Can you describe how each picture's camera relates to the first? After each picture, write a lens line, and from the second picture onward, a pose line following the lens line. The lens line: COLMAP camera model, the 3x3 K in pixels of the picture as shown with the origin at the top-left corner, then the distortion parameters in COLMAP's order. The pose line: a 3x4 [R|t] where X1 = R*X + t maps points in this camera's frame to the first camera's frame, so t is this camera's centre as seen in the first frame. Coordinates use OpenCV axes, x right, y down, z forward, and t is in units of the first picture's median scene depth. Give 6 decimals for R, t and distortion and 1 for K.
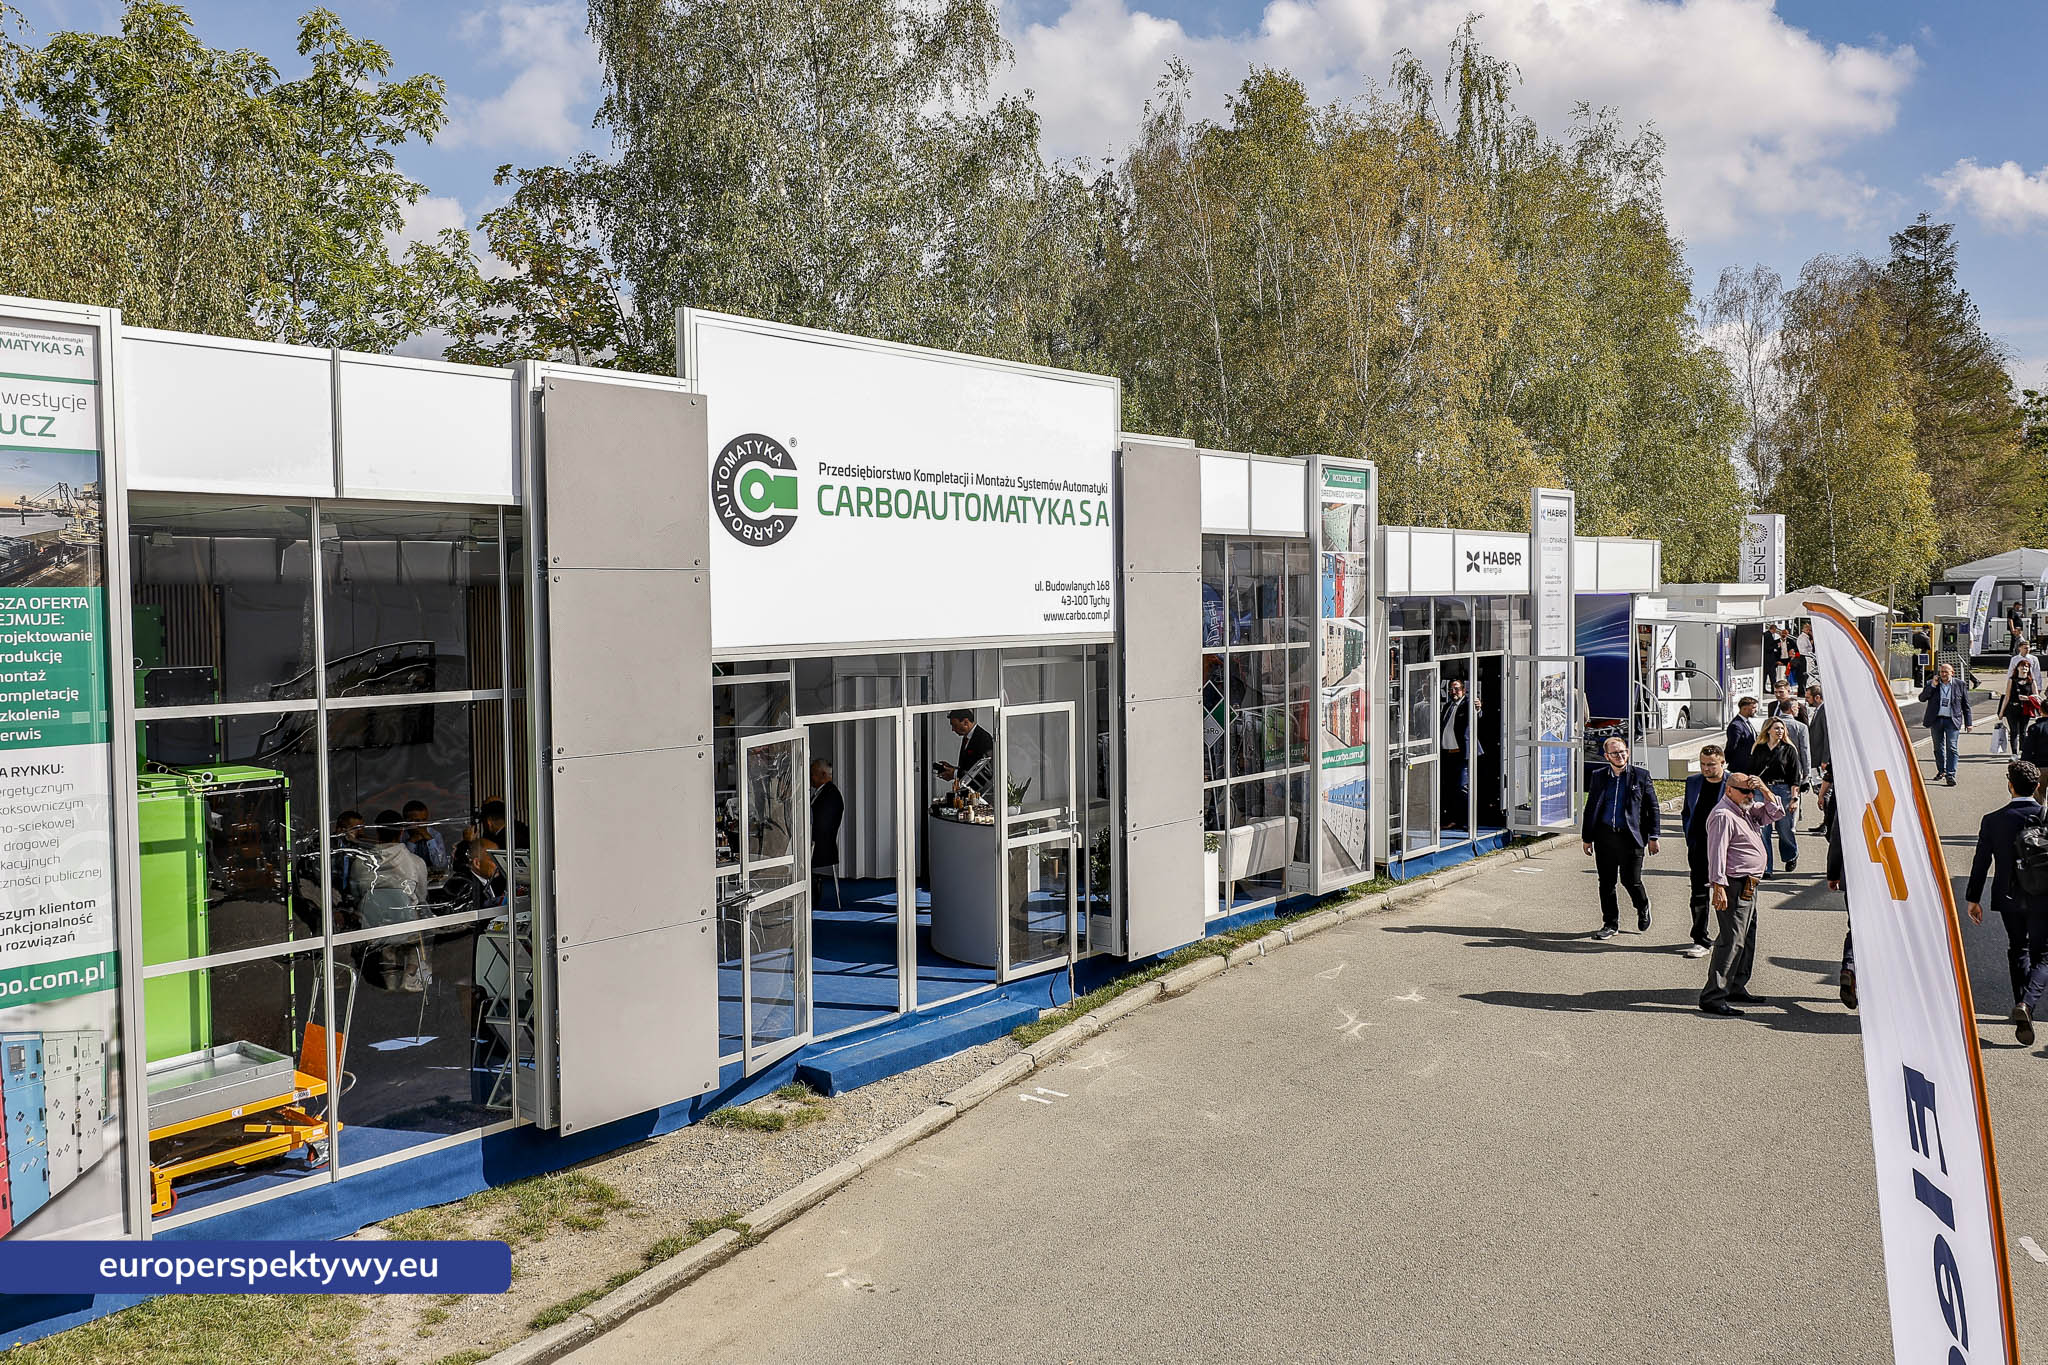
lens RADIAL K [[1847.9, 0, 1024.0], [0, 1847.9, 682.5], [0, 0, 1]] dist [0.008076, 0.003889]
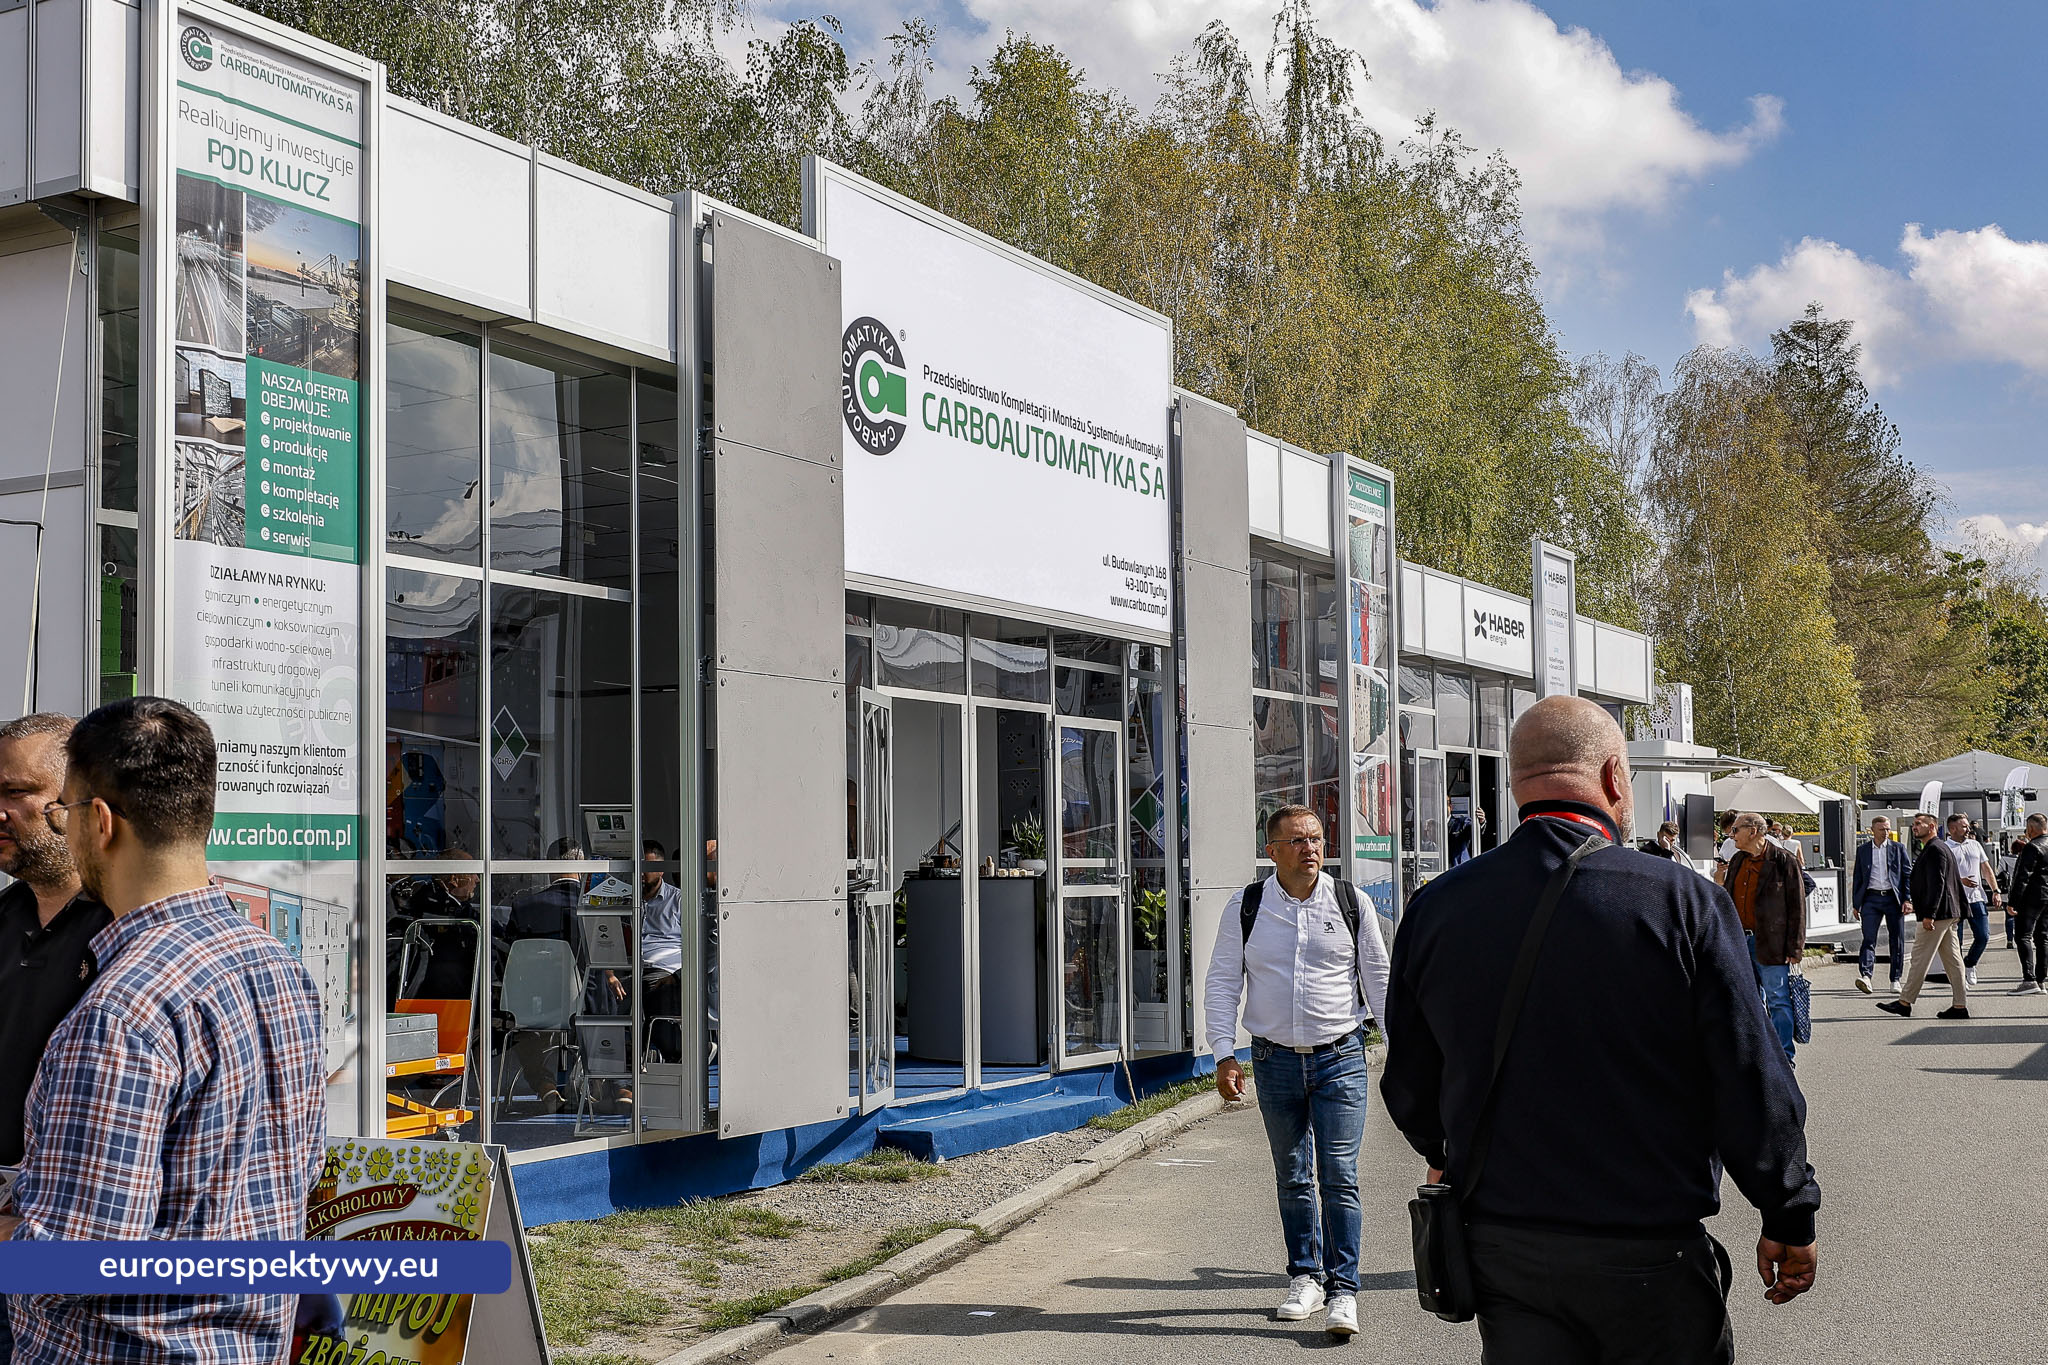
lens RADIAL K [[2908.9, 0, 1024.0], [0, 2908.9, 682.5], [0, 0, 1]] dist [0.017959, 0.013374]
pose [[0.979699, 0.008395, 0.200296, -0.301967], [0.015632, 0.992882, -0.118075, 0.160717], [-0.199861, 0.118808, 0.972594, -0.222589]]
